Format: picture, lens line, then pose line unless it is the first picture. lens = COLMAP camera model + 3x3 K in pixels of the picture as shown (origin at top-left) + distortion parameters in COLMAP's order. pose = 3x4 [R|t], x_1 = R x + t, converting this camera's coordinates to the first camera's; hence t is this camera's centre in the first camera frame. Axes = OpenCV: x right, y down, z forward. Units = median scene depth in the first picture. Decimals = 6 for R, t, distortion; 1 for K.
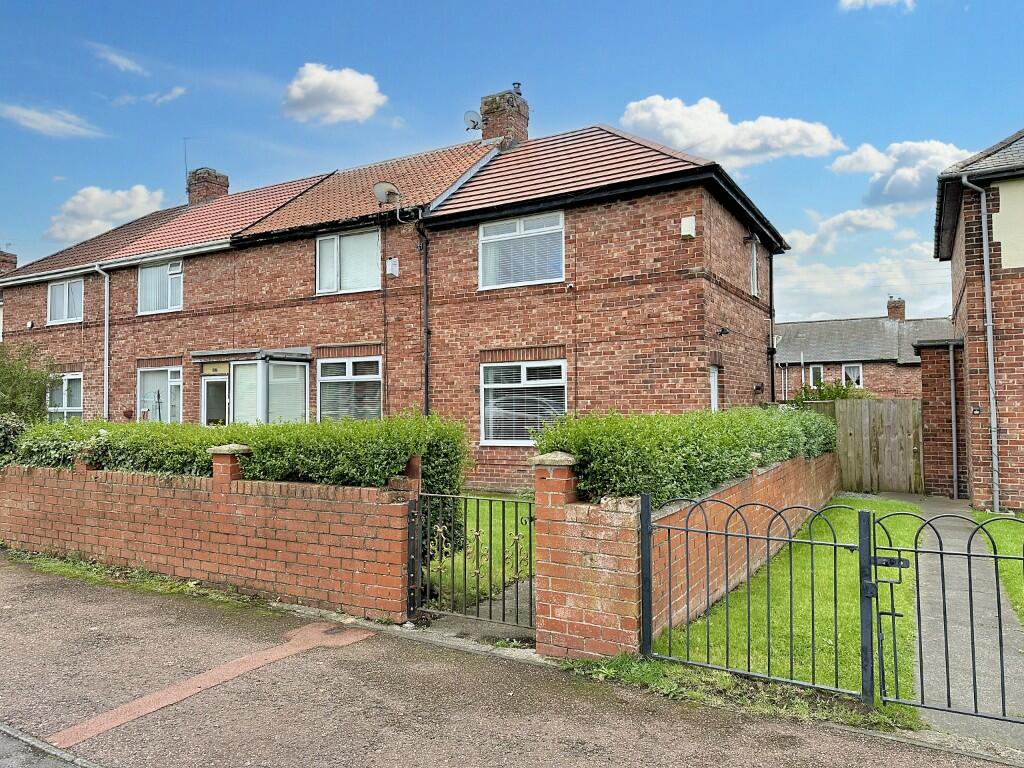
lens RADIAL K [[714.7, 0, 521.9], [0, 714.7, 383.8], [0, 0, 1]] dist [0.061271, -0.077121]
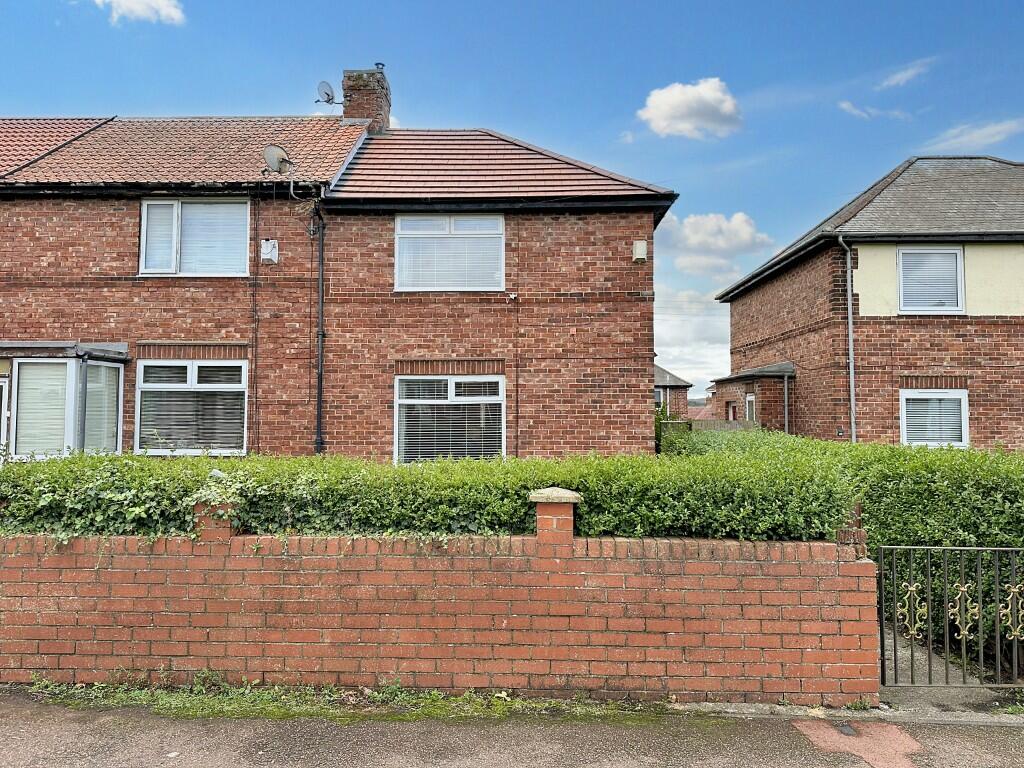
lens RADIAL K [[714.7, 0, 514.8], [0, 714.7, 379.3], [0, 0, 1]] dist [0.061271, -0.077121]
pose [[0.881118, 0.036346, 0.471498, -0.348364], [-0.025133, 0.999232, -0.030060, -0.001375], [-0.472229, 0.014636, 0.881354, 0.173002]]
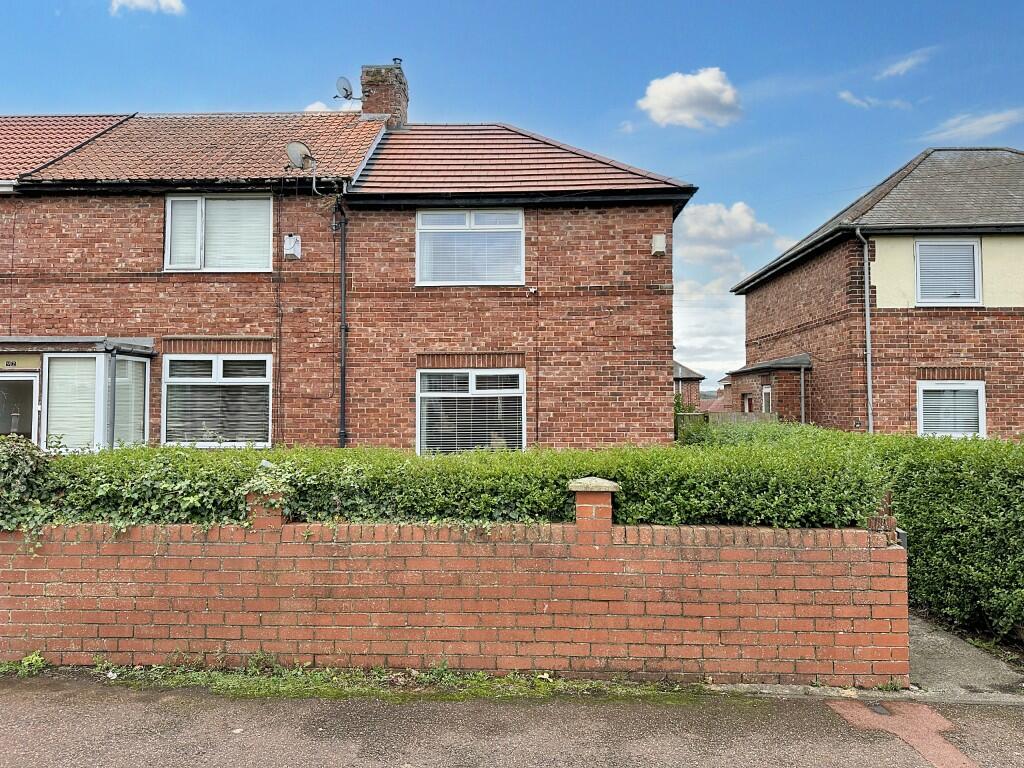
lens RADIAL K [[714.7, 0, 518.0], [0, 714.7, 379.5], [0, 0, 1]] dist [0.061271, -0.077121]
pose [[0.885168, 0.028704, 0.464385, -0.365400], [-0.021954, 0.999560, -0.019935, -0.000699], [-0.464753, 0.007450, 0.885409, 0.170601]]
